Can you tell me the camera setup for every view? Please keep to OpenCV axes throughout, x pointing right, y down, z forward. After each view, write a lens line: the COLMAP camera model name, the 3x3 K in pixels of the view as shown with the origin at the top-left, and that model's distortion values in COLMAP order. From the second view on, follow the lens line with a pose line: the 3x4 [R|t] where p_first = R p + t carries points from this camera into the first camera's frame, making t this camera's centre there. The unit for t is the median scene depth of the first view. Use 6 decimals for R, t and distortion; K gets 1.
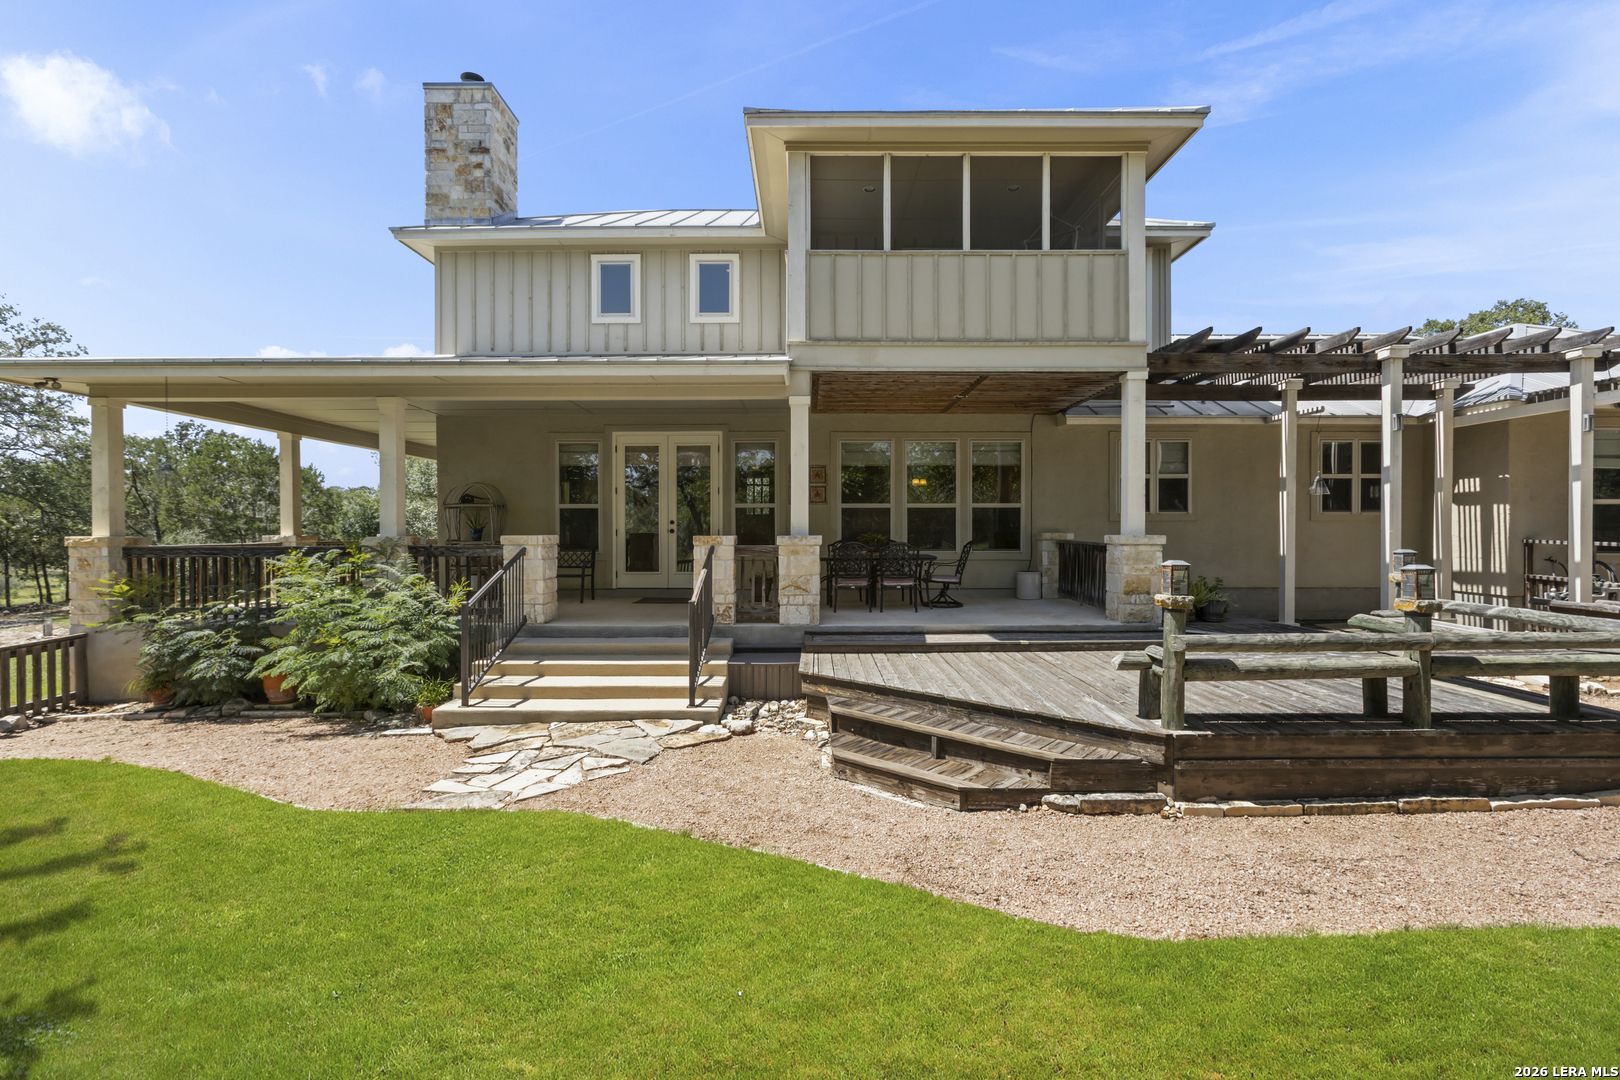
lens RADIAL K [[734.0, 0, 809.3], [0, 734.0, 528.8], [0, 0, 1]] dist [-0.002914, 0.006237]
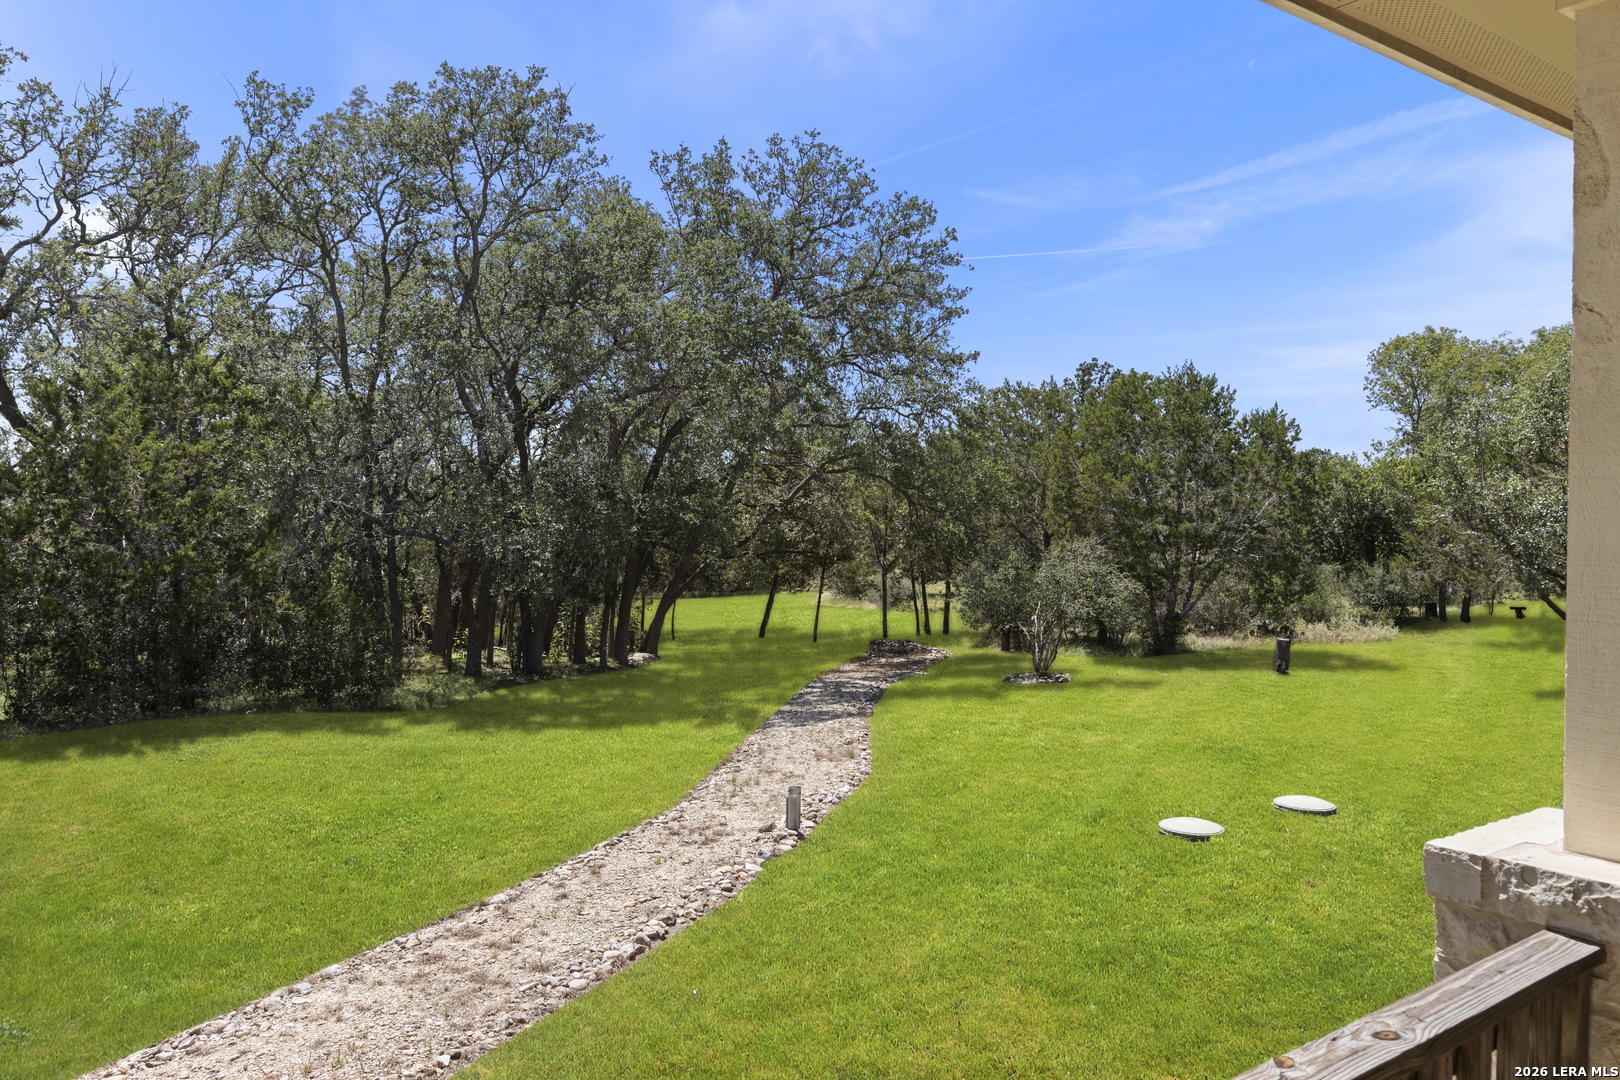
lens RADIAL K [[1164.3, 0, 808.2], [0, 1164.3, 562.0], [0, 0, 1]] dist [-0.005564, -0.003378]
pose [[0.588068, 0.039243, -0.807859, -0.620875], [-0.005770, 0.999000, 0.044329, -0.040261], [0.808791, -0.021407, 0.587707, 0.766246]]
